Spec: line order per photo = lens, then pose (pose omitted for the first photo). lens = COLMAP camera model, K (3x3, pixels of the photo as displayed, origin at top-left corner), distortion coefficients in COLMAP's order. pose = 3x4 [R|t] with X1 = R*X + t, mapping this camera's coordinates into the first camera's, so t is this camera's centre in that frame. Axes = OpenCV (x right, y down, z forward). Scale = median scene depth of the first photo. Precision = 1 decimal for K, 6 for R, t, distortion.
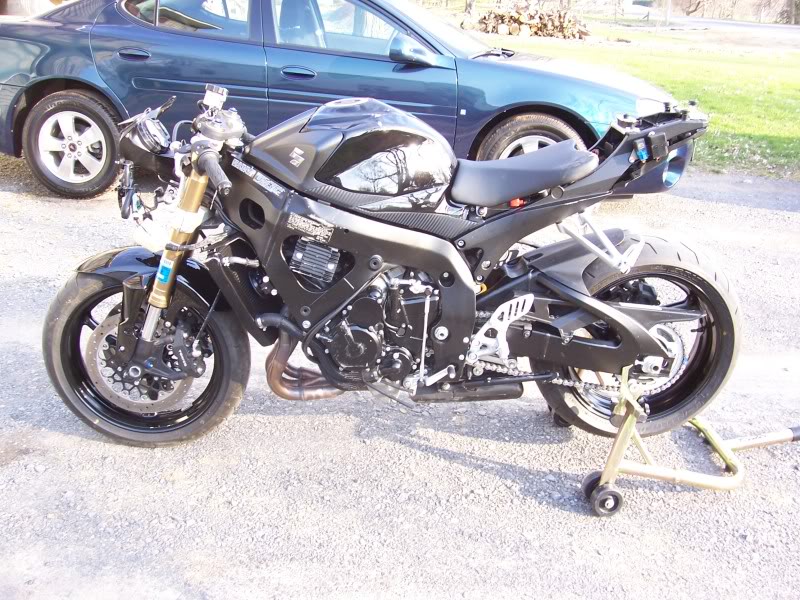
lens RADIAL K [[818.5, 0, 400.0], [0, 818.5, 300.0], [0, 0, 1]] dist [-0.149622, 0.025012]
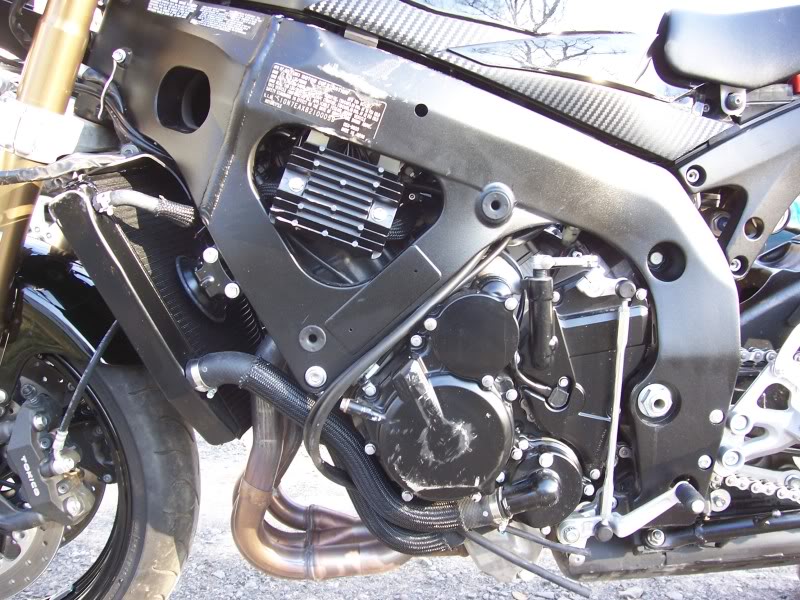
lens RADIAL K [[818.5, 0, 400.0], [0, 818.5, 300.0], [0, 0, 1]] dist [-0.149622, 0.025012]
pose [[0.998880, -0.023359, -0.041156, -0.057657], [0.014492, 0.978891, -0.203871, 0.071684], [0.045049, 0.203046, 0.978132, 0.608770]]
